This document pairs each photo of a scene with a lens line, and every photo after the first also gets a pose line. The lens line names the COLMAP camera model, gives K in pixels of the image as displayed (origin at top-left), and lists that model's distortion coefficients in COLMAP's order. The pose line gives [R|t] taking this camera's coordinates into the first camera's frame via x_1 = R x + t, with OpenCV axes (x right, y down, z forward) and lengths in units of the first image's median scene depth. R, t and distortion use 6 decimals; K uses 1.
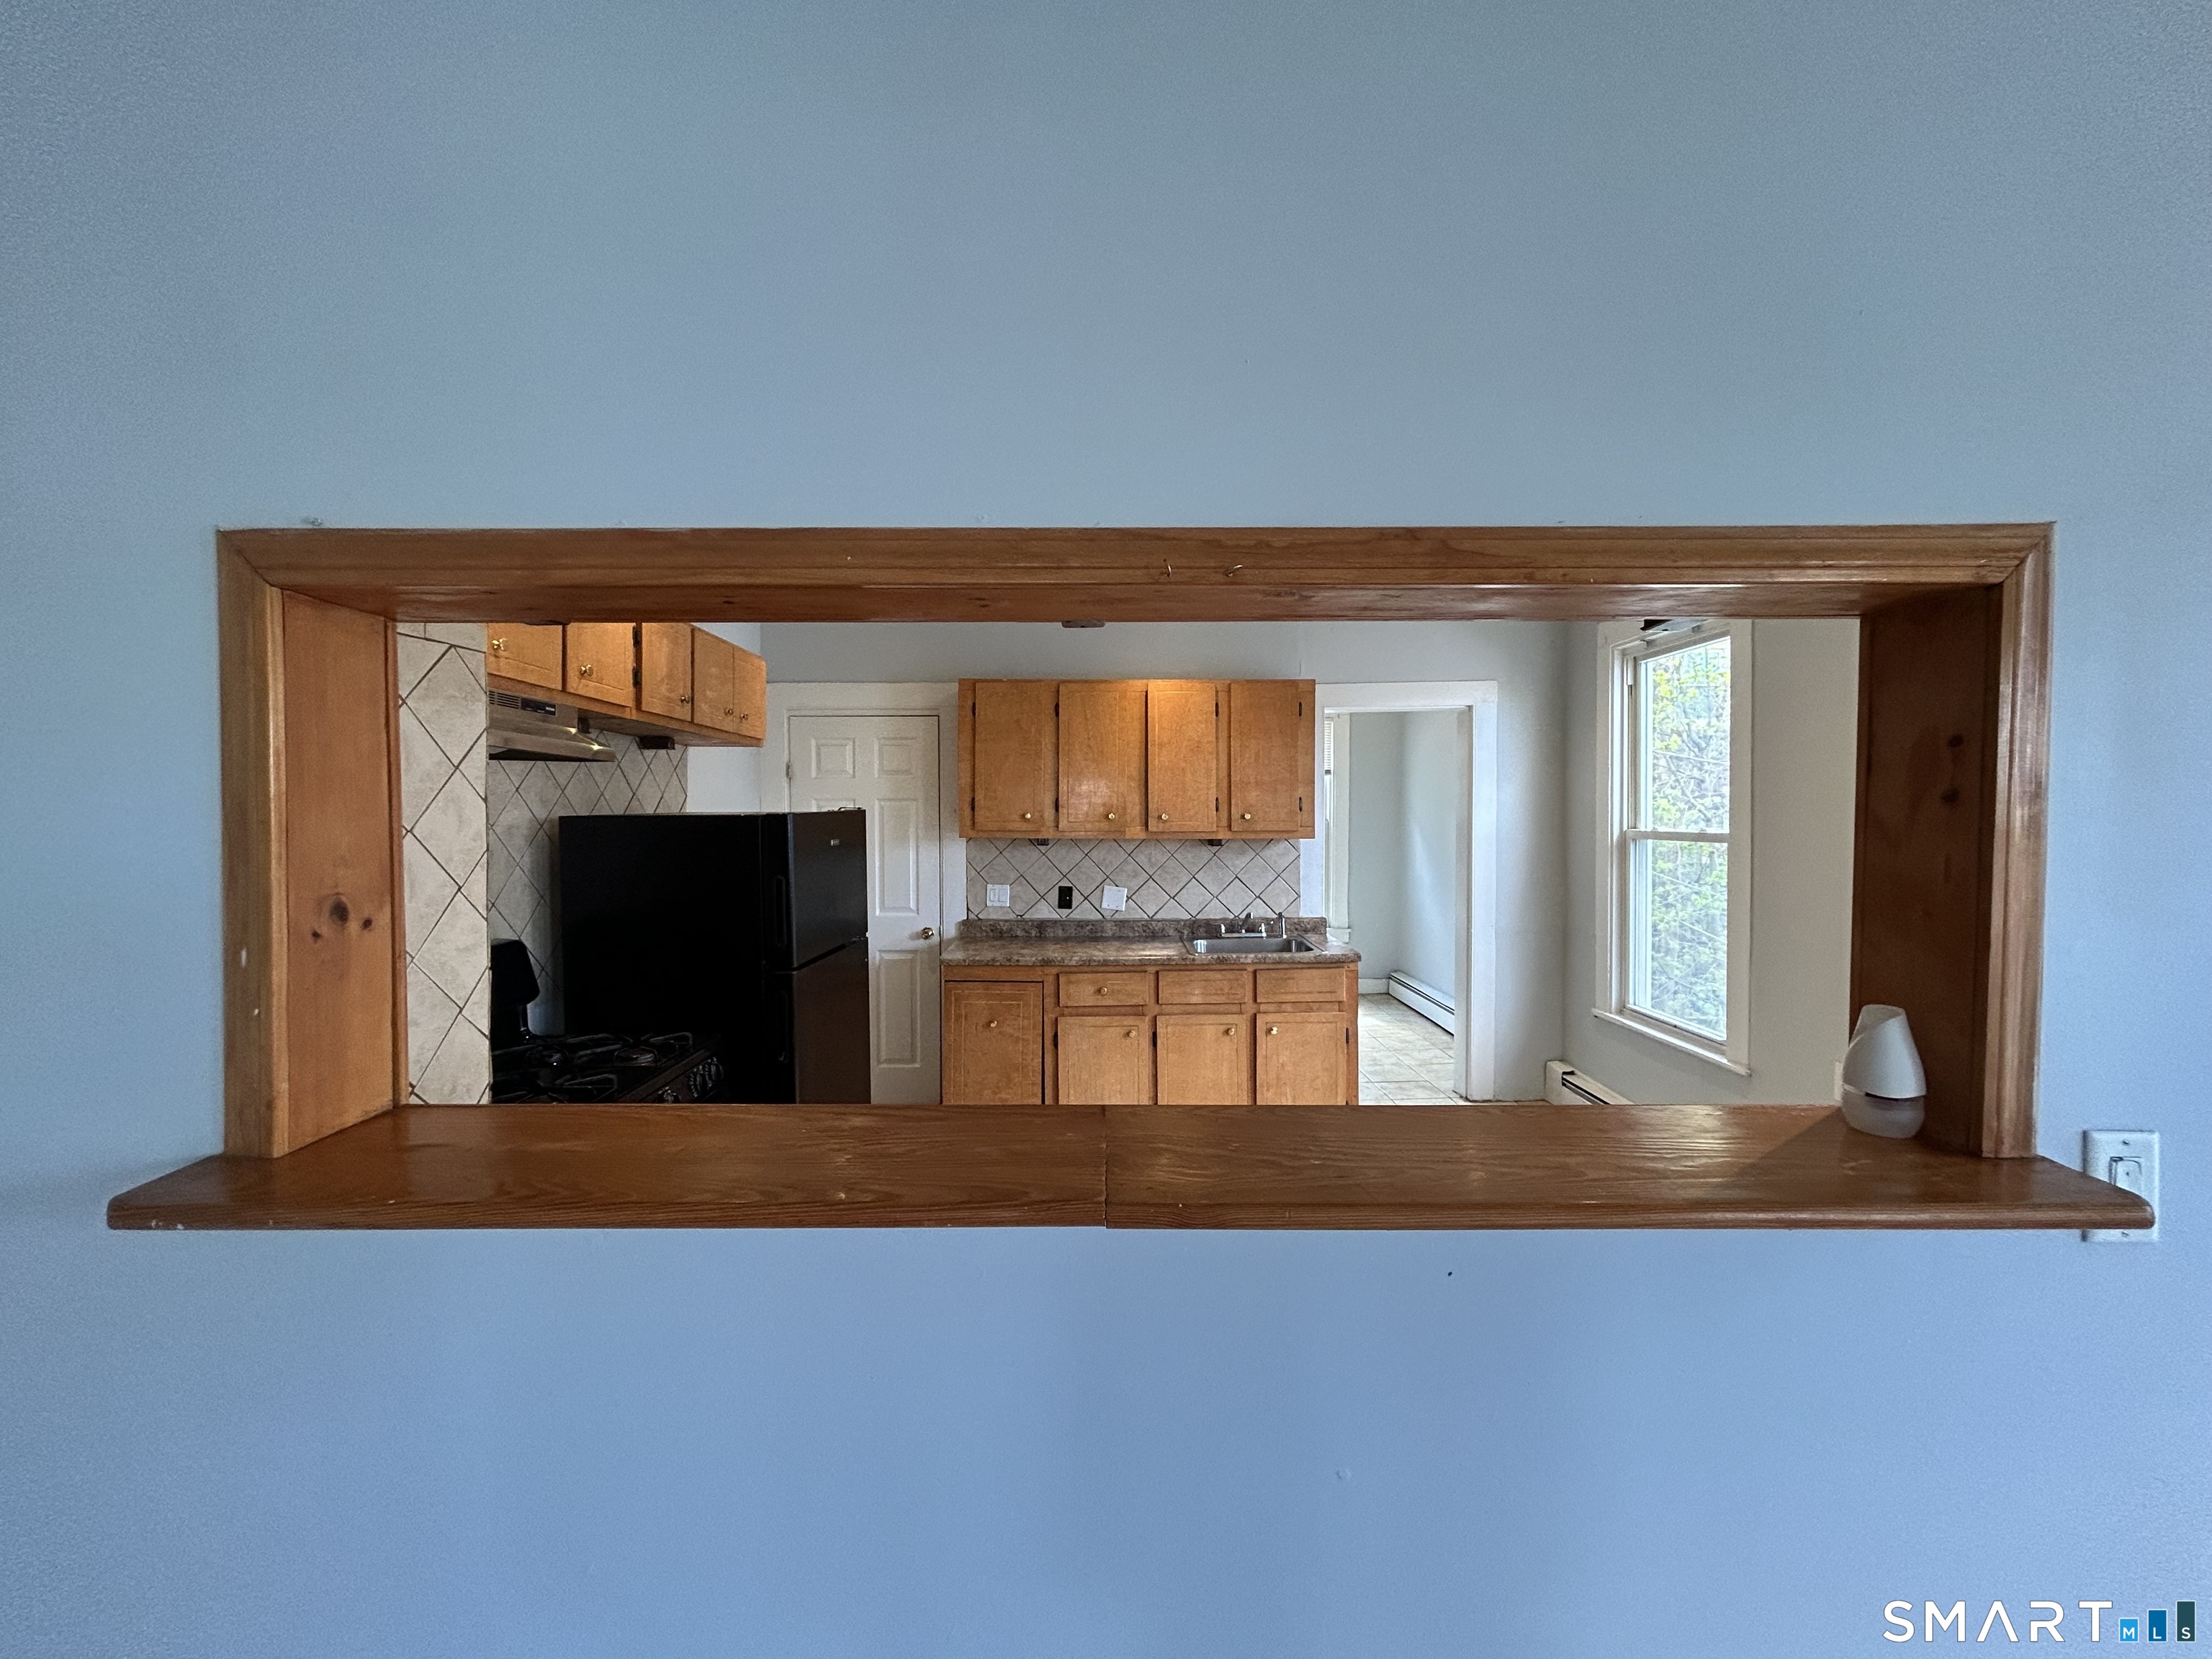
lens RADIAL K [[893.8, 0, 1106.0], [0, 893.8, 829.5], [0, 0, 1]] dist [-0.012083, 0.008661]
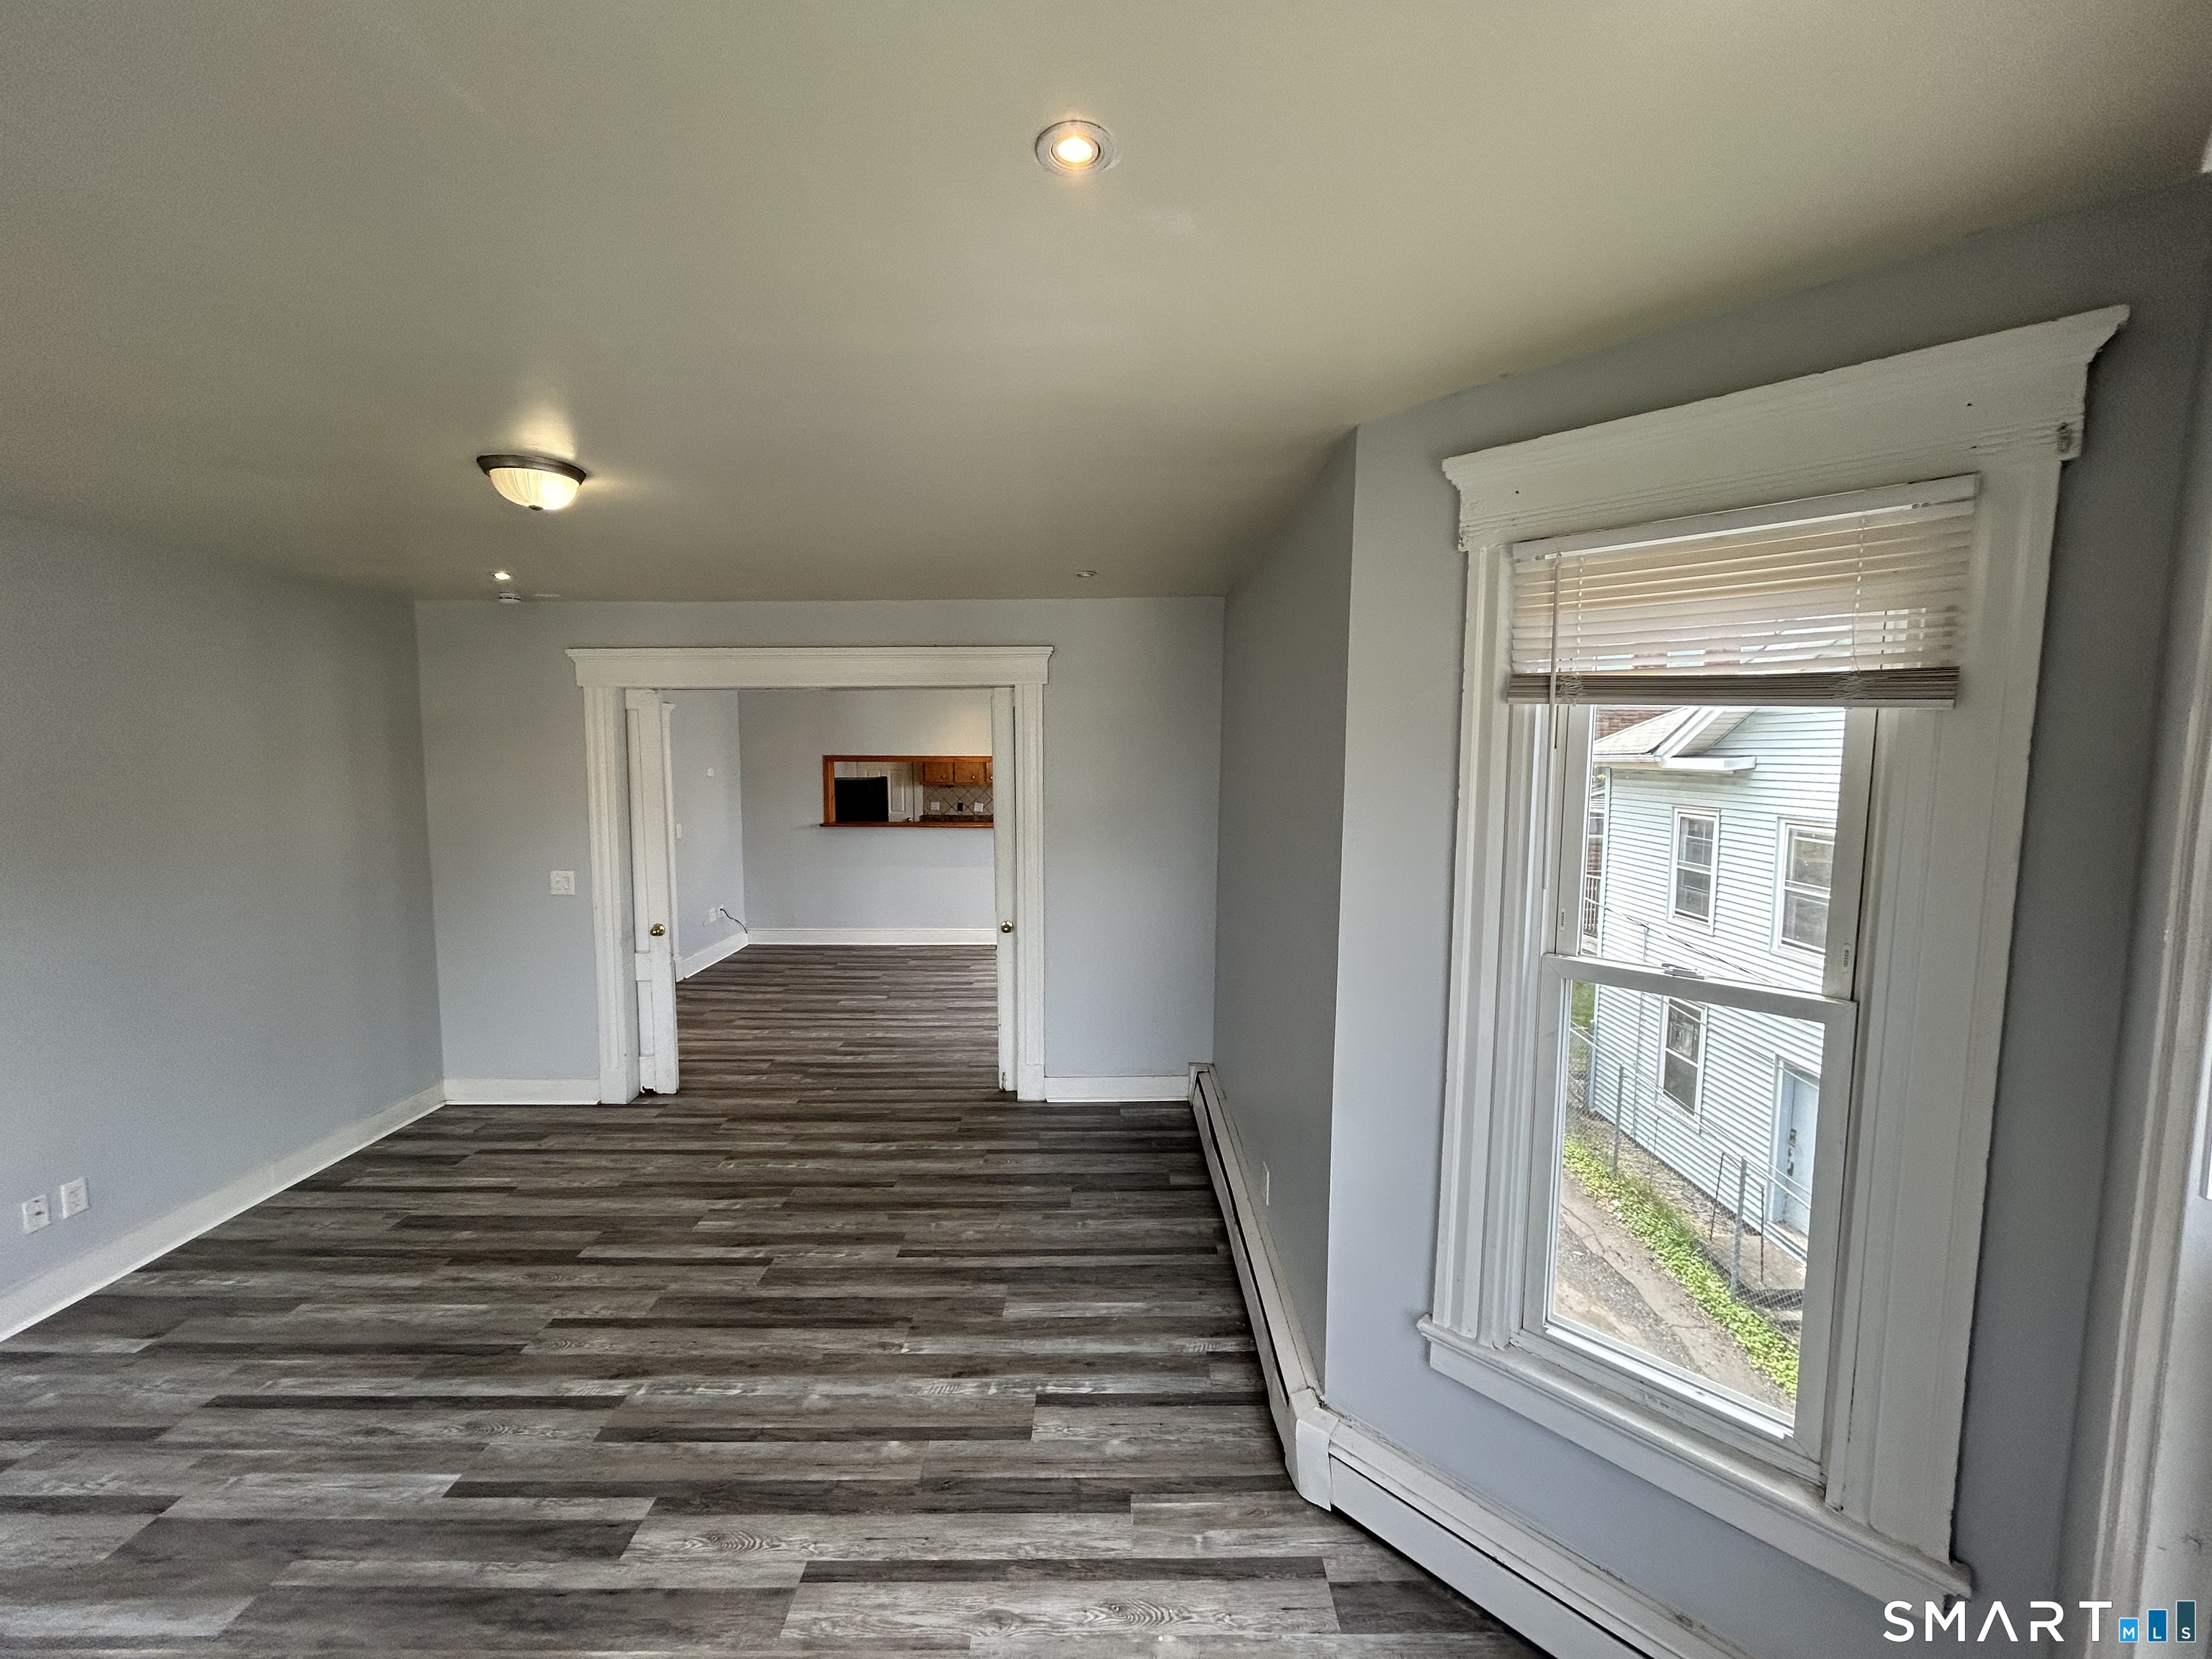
lens RADIAL K [[893.8, 0, 1106.0], [0, 893.8, 829.5], [0, 0, 1]] dist [-0.012083, 0.008661]
pose [[0.999930, 0.008773, 0.007900, 0.369983], [-0.009329, 0.997264, 0.073333, -0.056429], [-0.007235, -0.073401, 0.997276, -1.671128]]
